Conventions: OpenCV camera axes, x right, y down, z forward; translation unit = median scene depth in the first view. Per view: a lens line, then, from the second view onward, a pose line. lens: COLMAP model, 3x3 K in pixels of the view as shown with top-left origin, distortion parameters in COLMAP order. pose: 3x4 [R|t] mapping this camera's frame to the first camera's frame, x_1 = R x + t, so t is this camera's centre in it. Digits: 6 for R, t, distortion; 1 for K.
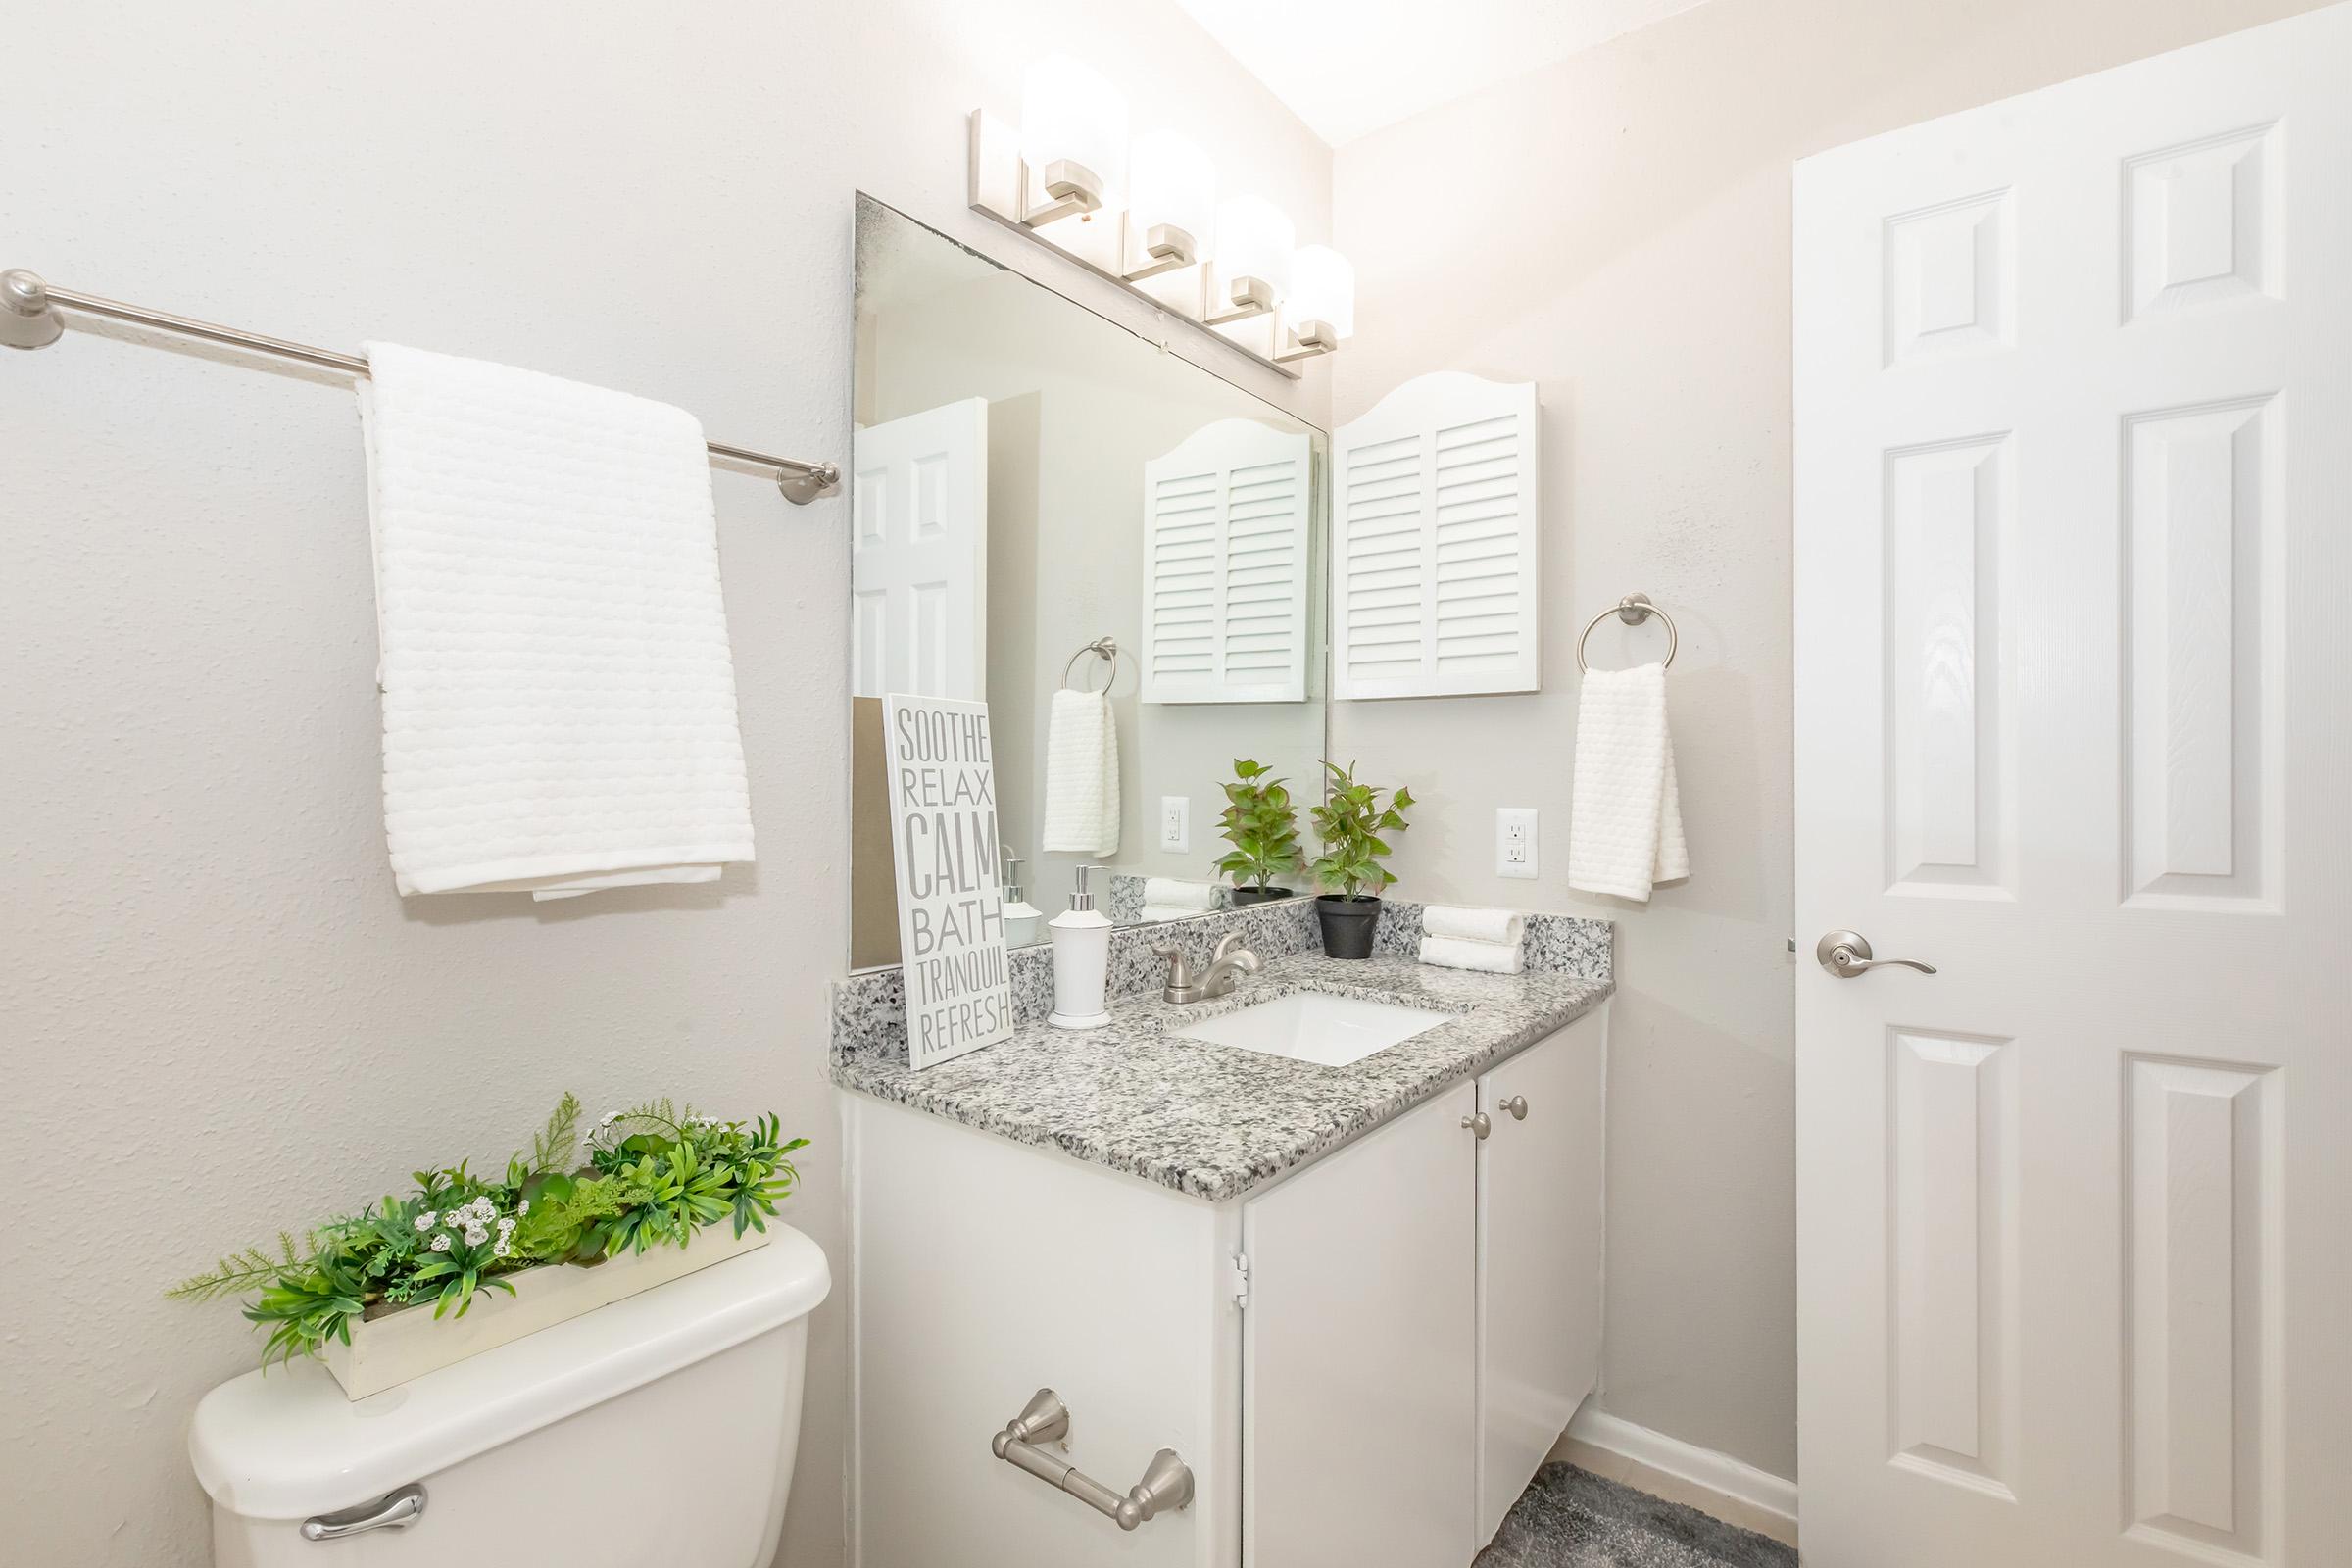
lens RADIAL K [[1110.2, 0, 1162.3], [0, 1110.2, 771.6], [0, 0, 1]] dist [0.001632, 0.000135]
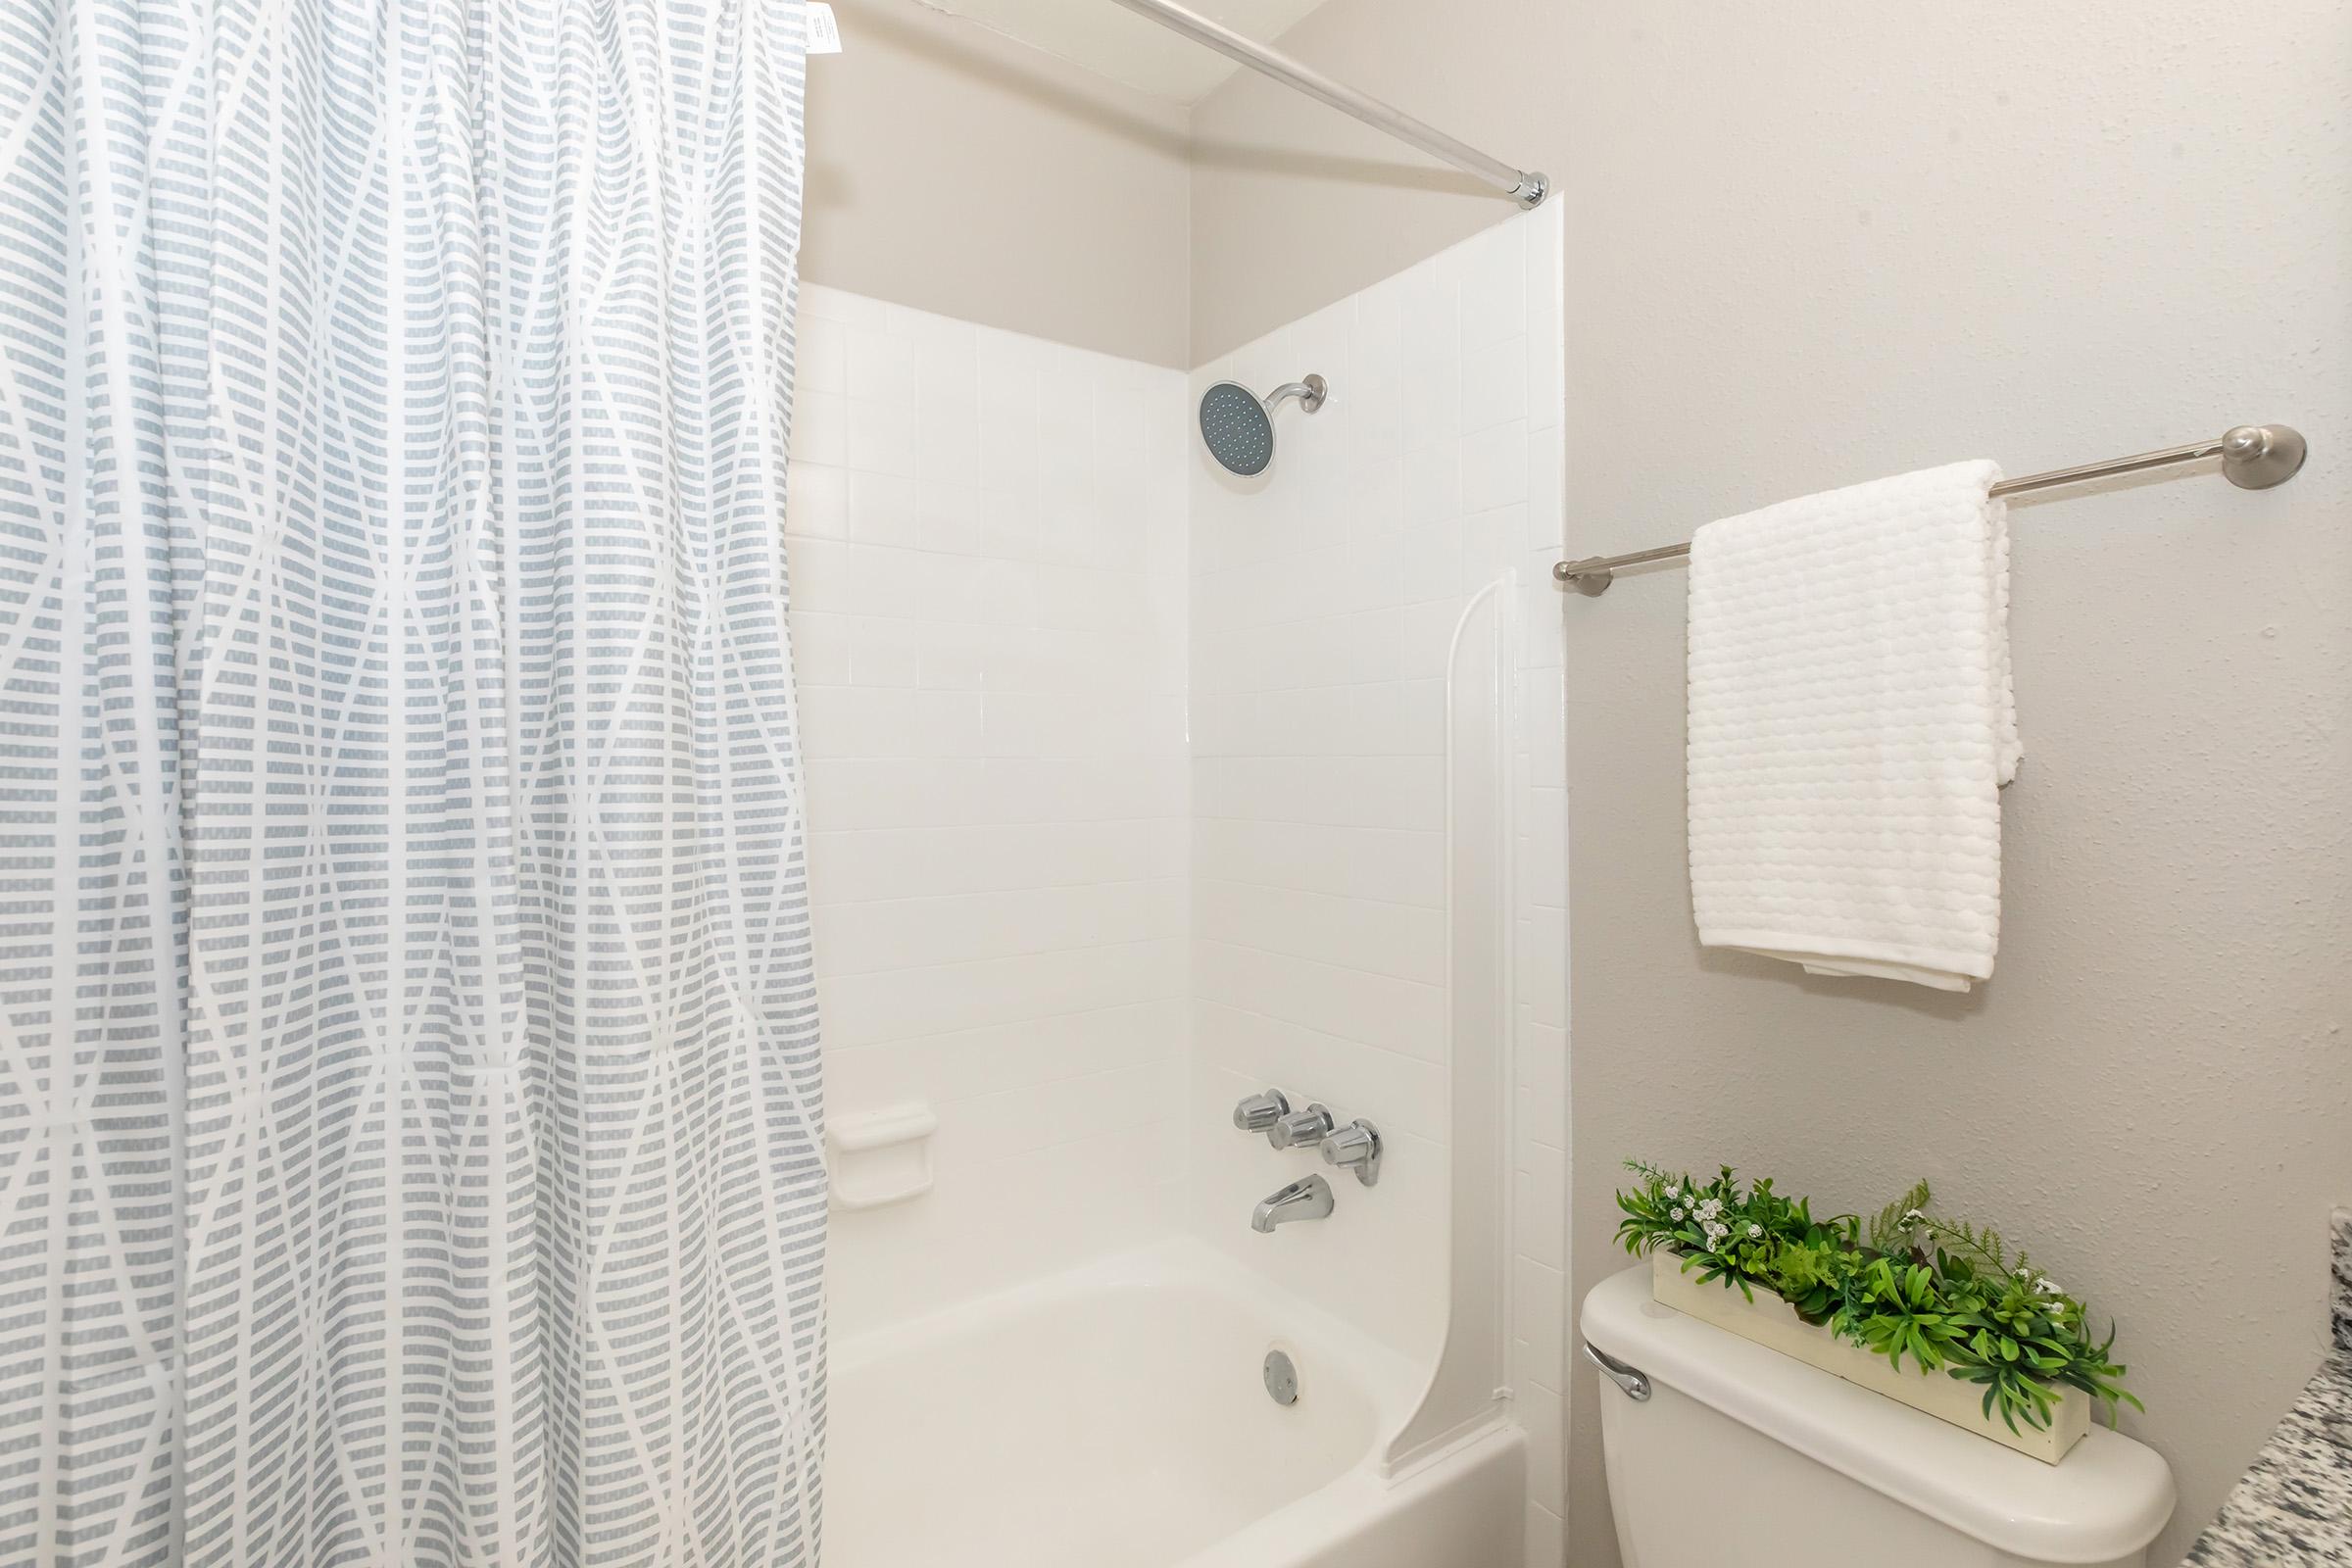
lens RADIAL K [[1110.2, 0, 1162.3], [0, 1110.2, 771.6], [0, 0, 1]] dist [0.001632, 0.000135]
pose [[-0.299291, -0.009389, -0.954116, 0.694539], [-0.004444, 0.999954, -0.008446, -0.073468], [0.954151, 0.001713, -0.299319, 0.721116]]
